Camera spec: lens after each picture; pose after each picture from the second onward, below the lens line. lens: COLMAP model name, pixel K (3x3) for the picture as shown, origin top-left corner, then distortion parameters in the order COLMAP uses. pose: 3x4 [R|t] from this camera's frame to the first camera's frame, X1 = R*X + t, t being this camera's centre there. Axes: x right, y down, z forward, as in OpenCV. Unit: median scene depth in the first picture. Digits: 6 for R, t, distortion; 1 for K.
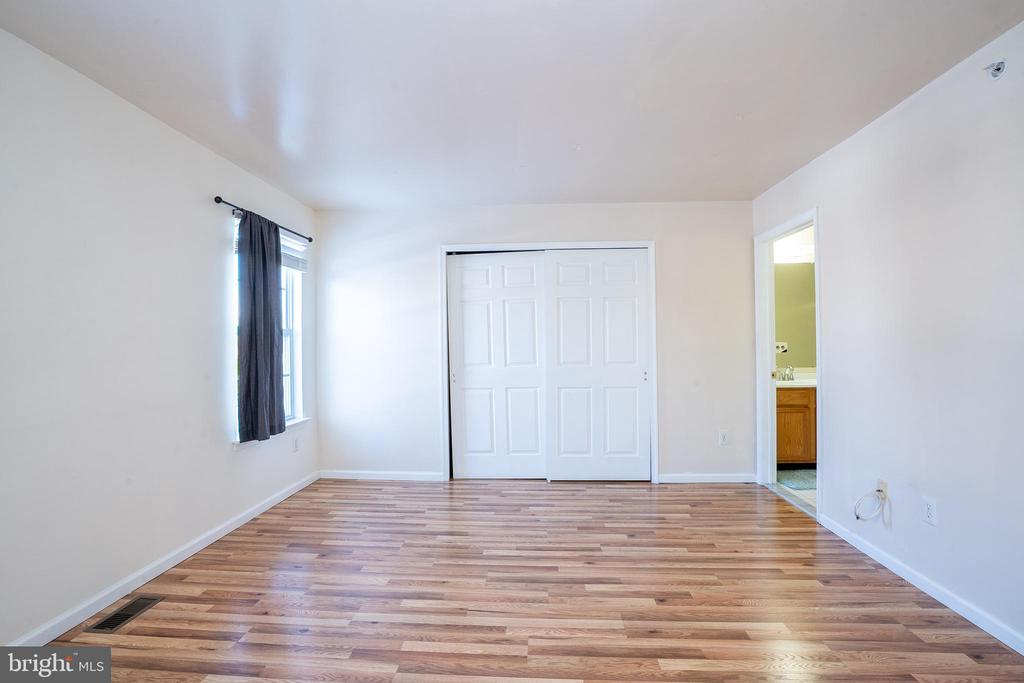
lens RADIAL K [[476.9, 0, 506.4], [0, 476.9, 344.6], [0, 0, 1]] dist [-0.066178, 0.025492]
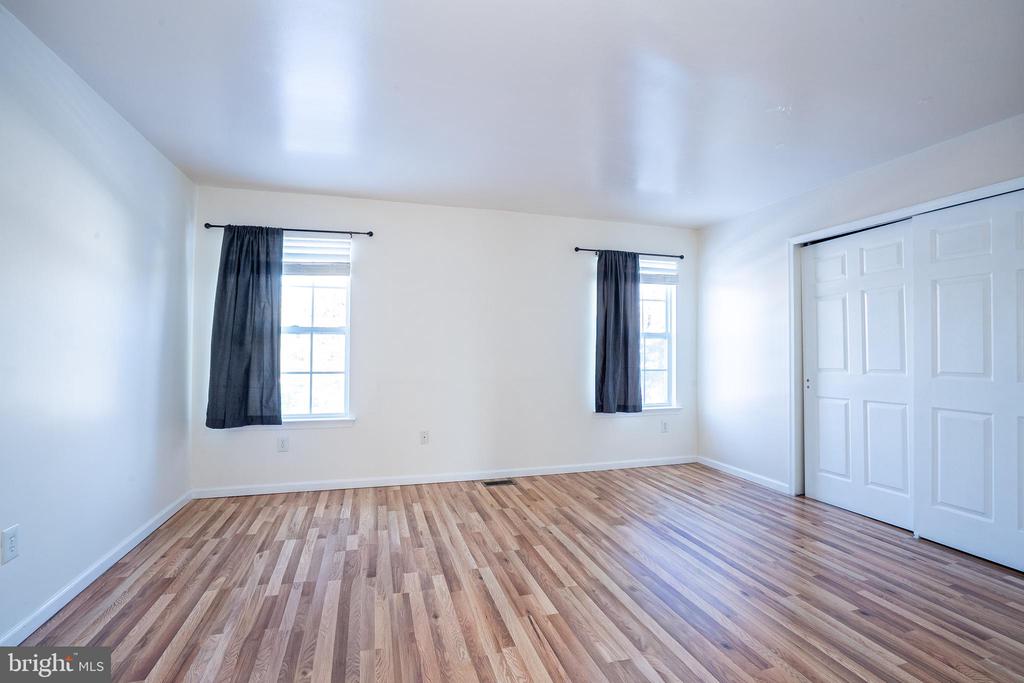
lens RADIAL K [[470.0, 0, 508.3], [0, 470.0, 340.8], [0, 0, 1]] dist [-0.057330, 0.018493]
pose [[0.345439, -0.003788, -0.938434, 0.767273], [-0.012079, 0.999891, -0.008482, 0.006681], [0.938364, 0.014265, 0.345355, 0.266142]]
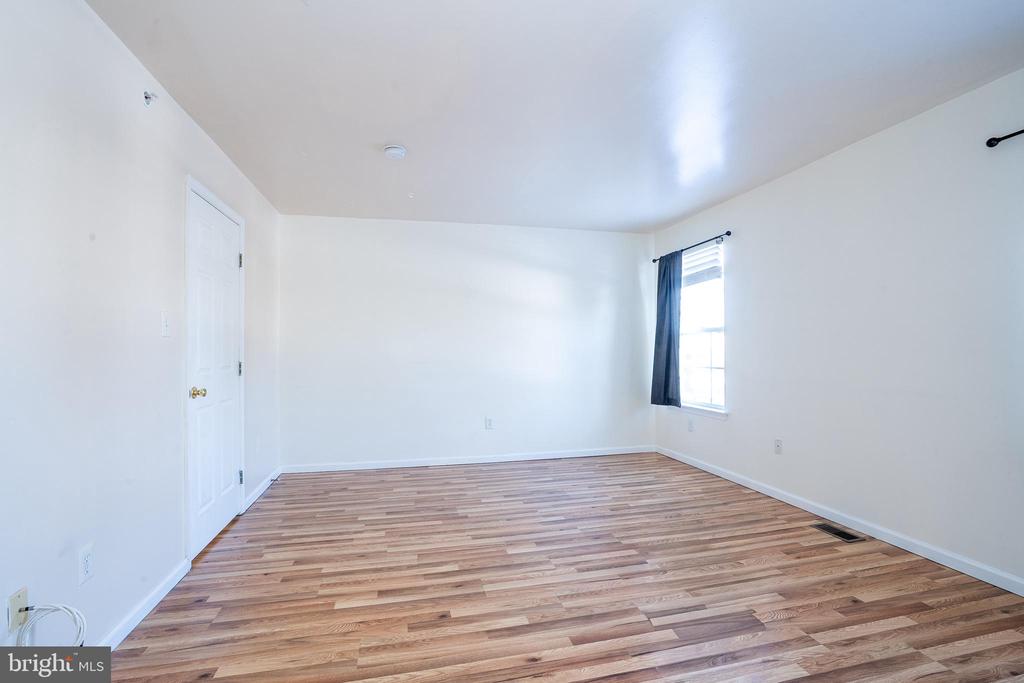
lens RADIAL K [[469.3, 0, 513.0], [0, 469.3, 343.0], [0, 0, 1]] dist [-0.064135, 0.024709]
pose [[-0.953360, 0.013600, -0.301528, 0.370081], [0.015700, 0.999866, -0.004542, 0.010289], [0.301426, -0.009064, -0.953446, 1.511142]]
